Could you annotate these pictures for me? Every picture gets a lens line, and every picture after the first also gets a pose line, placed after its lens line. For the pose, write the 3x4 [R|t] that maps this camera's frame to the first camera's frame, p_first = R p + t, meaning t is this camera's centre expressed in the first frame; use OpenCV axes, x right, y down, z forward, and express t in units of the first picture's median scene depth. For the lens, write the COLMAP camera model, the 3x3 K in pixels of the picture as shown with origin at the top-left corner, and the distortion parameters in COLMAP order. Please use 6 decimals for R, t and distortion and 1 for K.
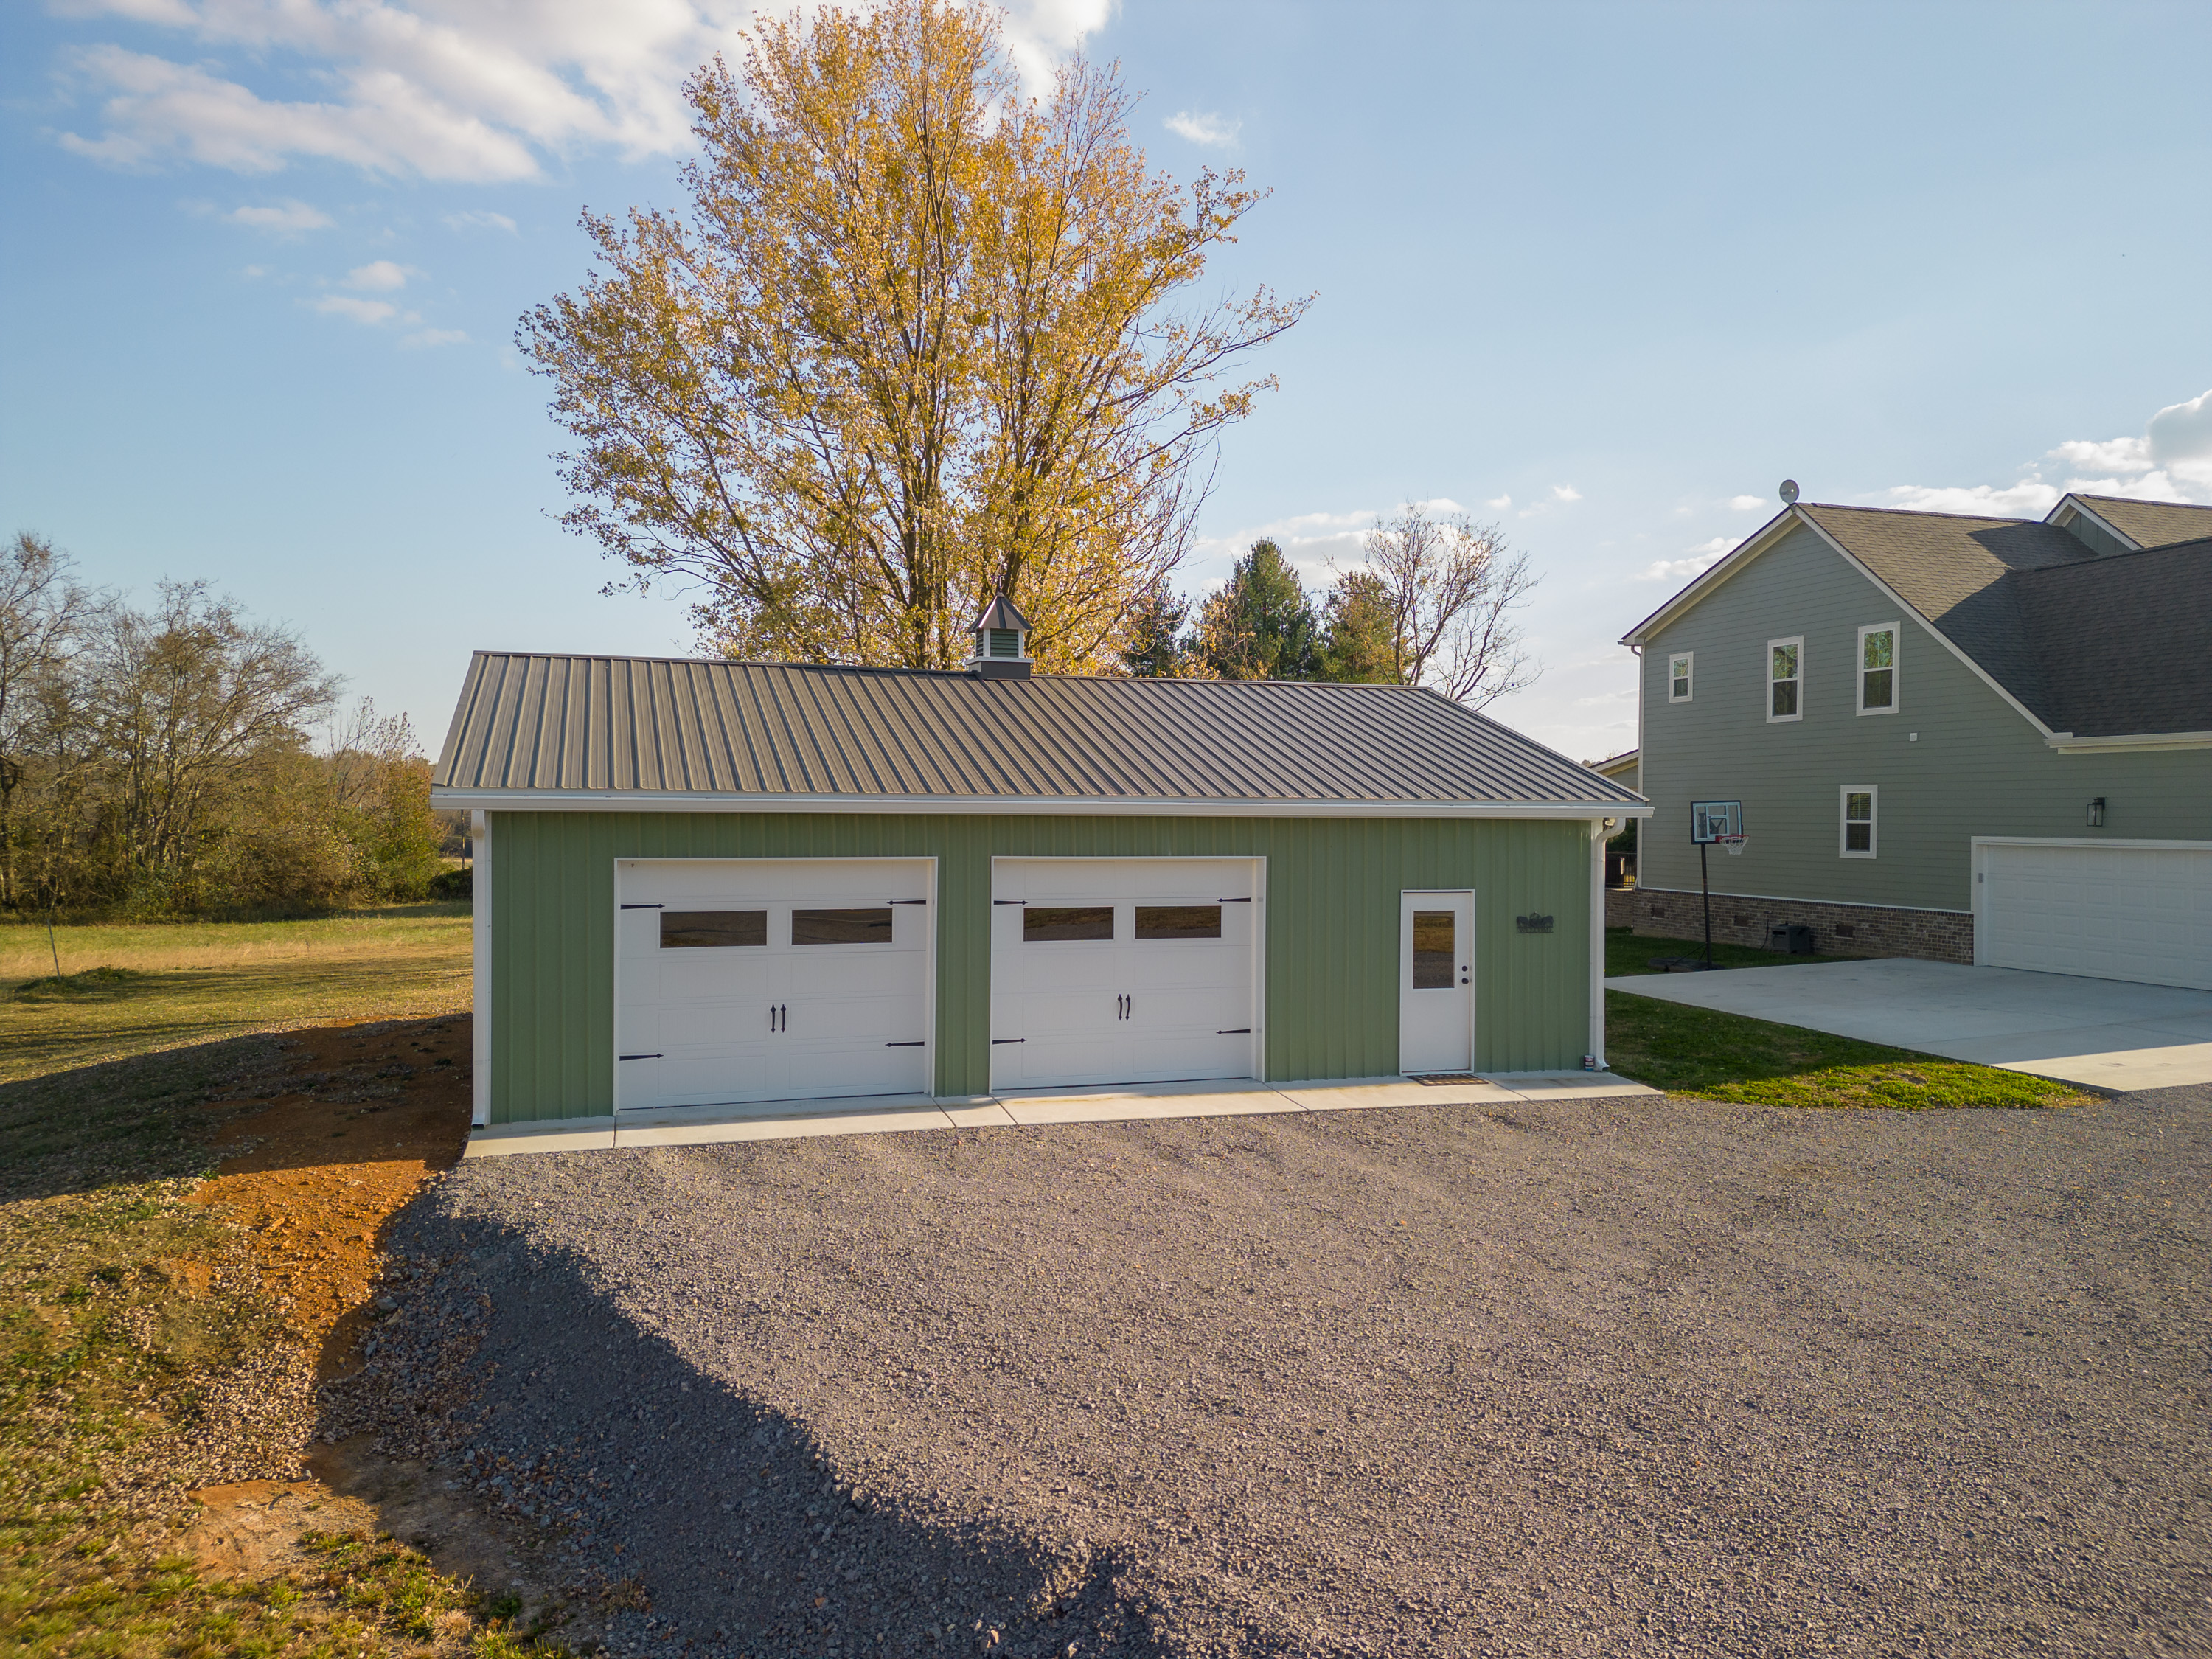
lens RADIAL K [[1538.8, 0, 1093.2], [0, 1538.8, 827.3], [0, 0, 1]] dist [0.084644, -0.082565]
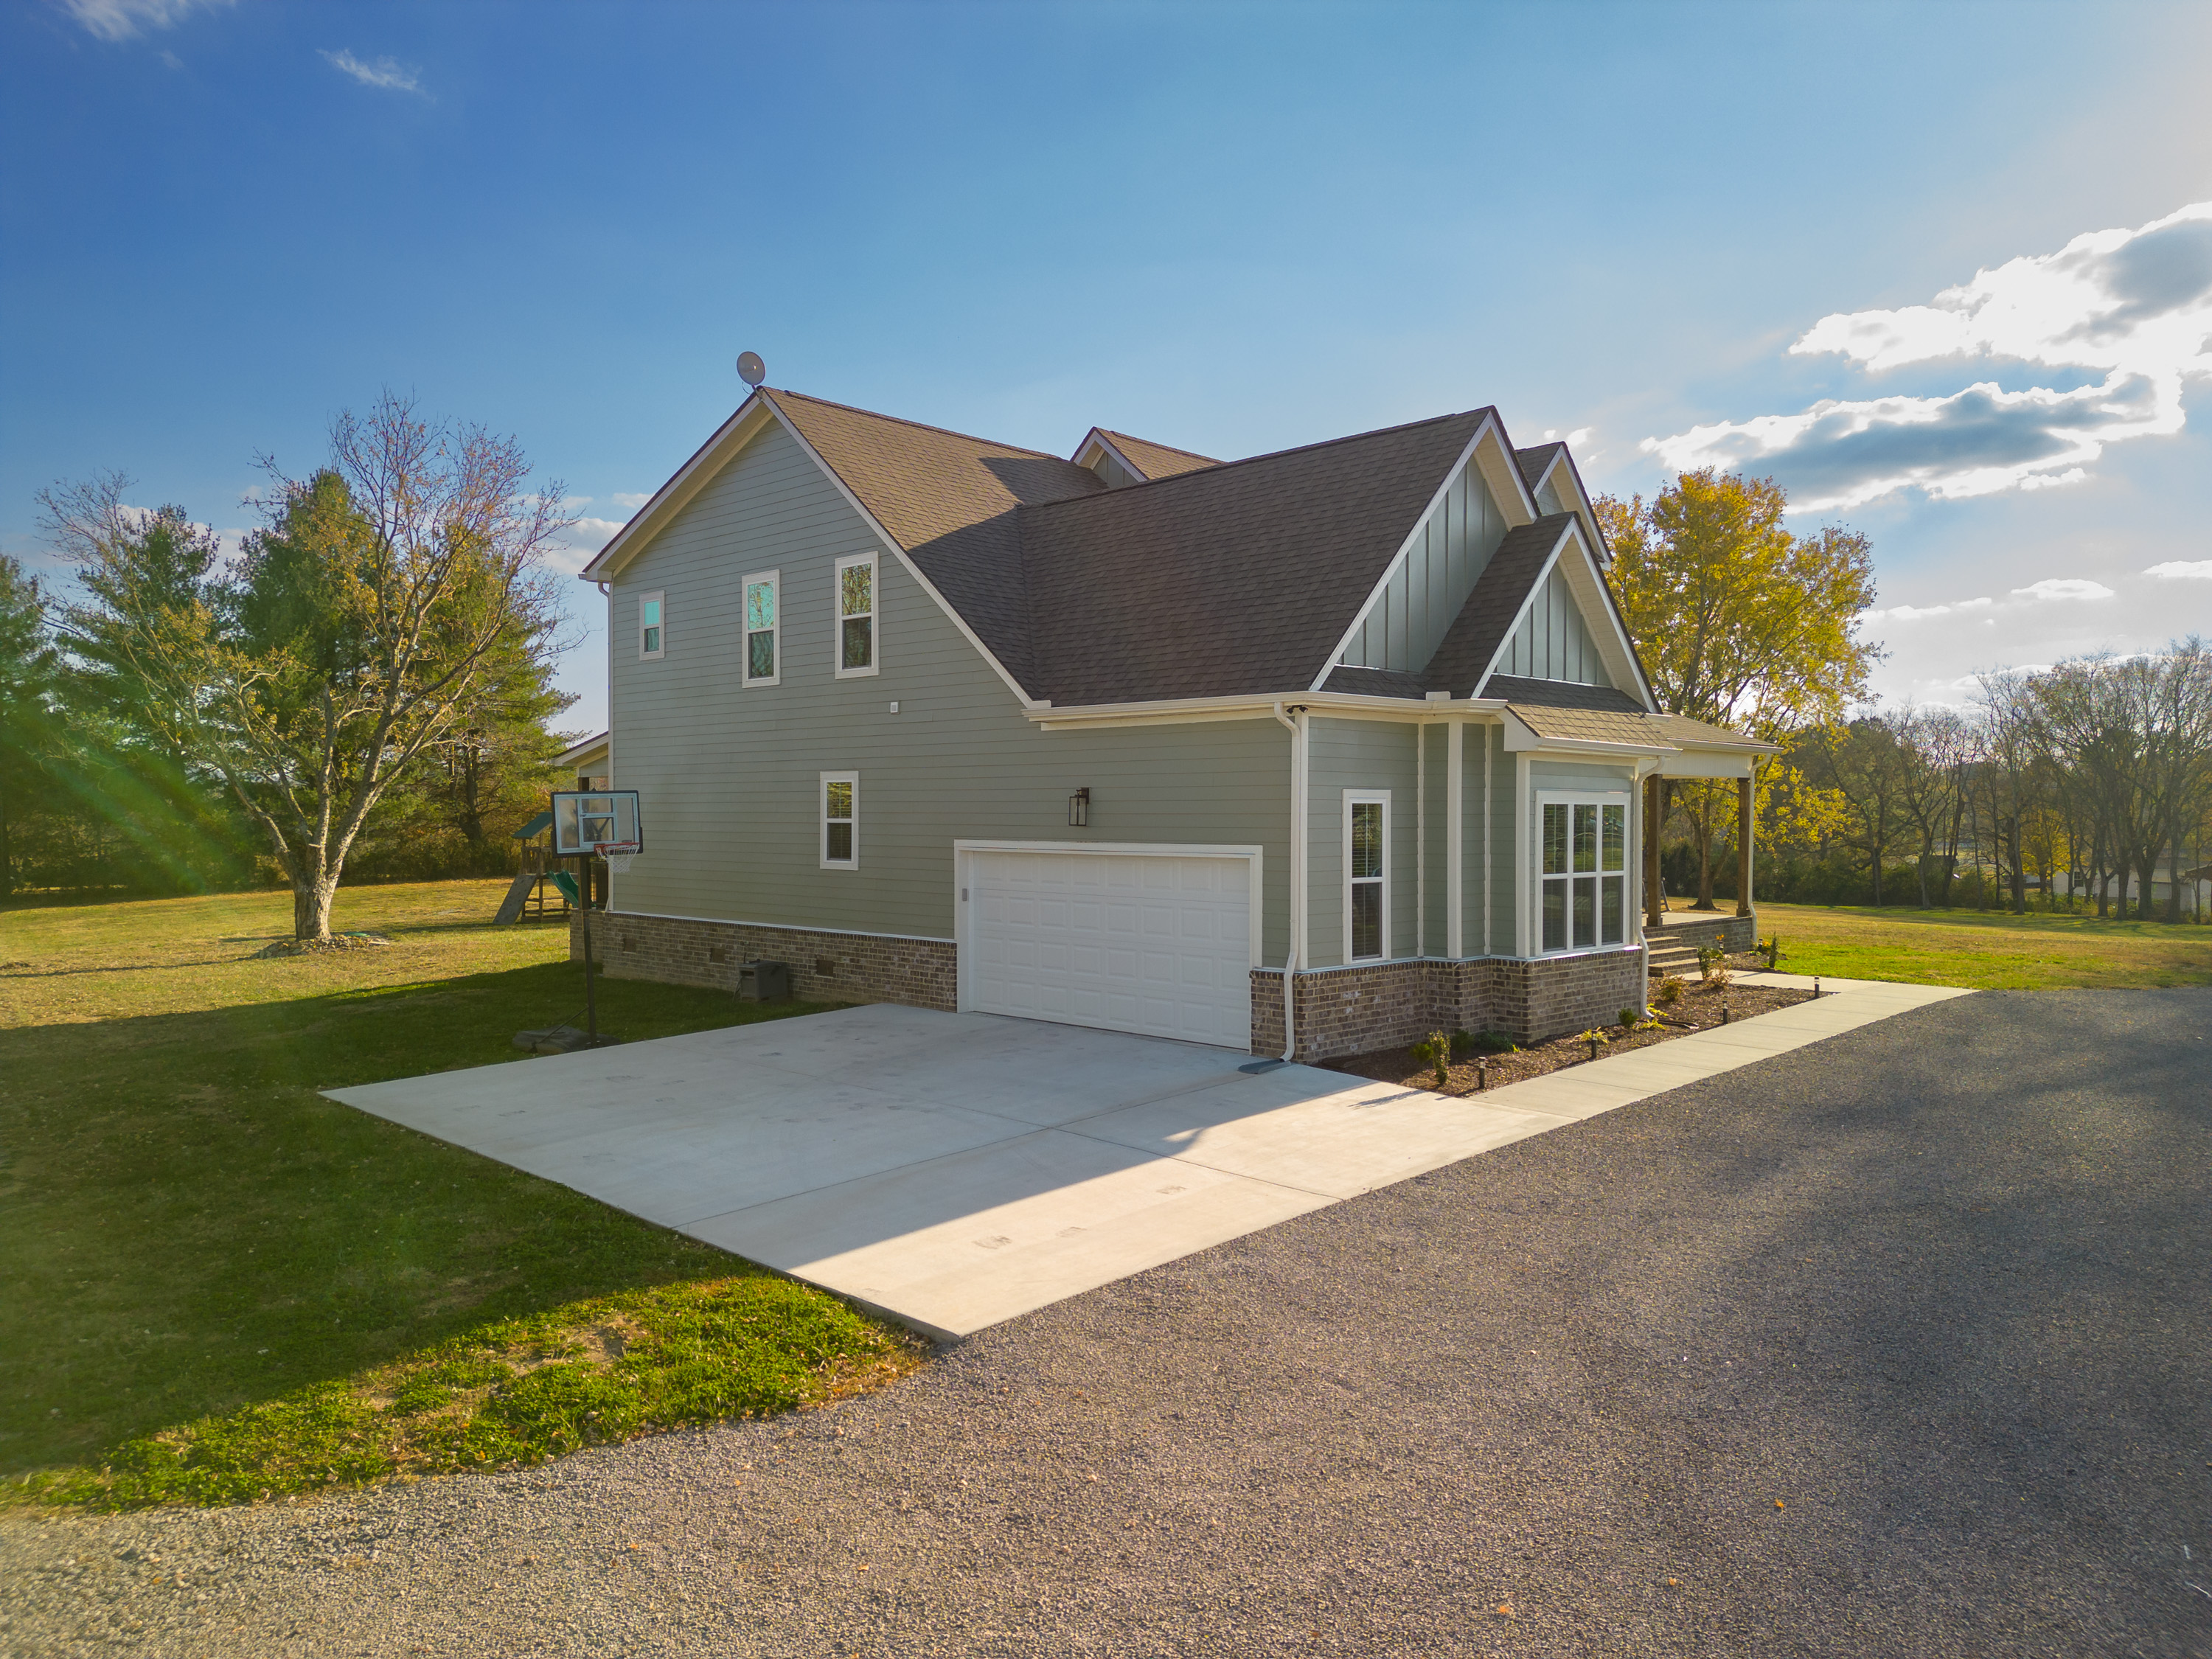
lens RADIAL K [[1538.8, 0, 1093.2], [0, 1538.8, 827.3], [0, 0, 1]] dist [0.084644, -0.082565]
pose [[0.886477, -0.009396, 0.462678, 0.258973], [0.008224, 0.999956, 0.004551, -0.002889], [-0.462700, -0.000229, 0.886515, 0.293528]]
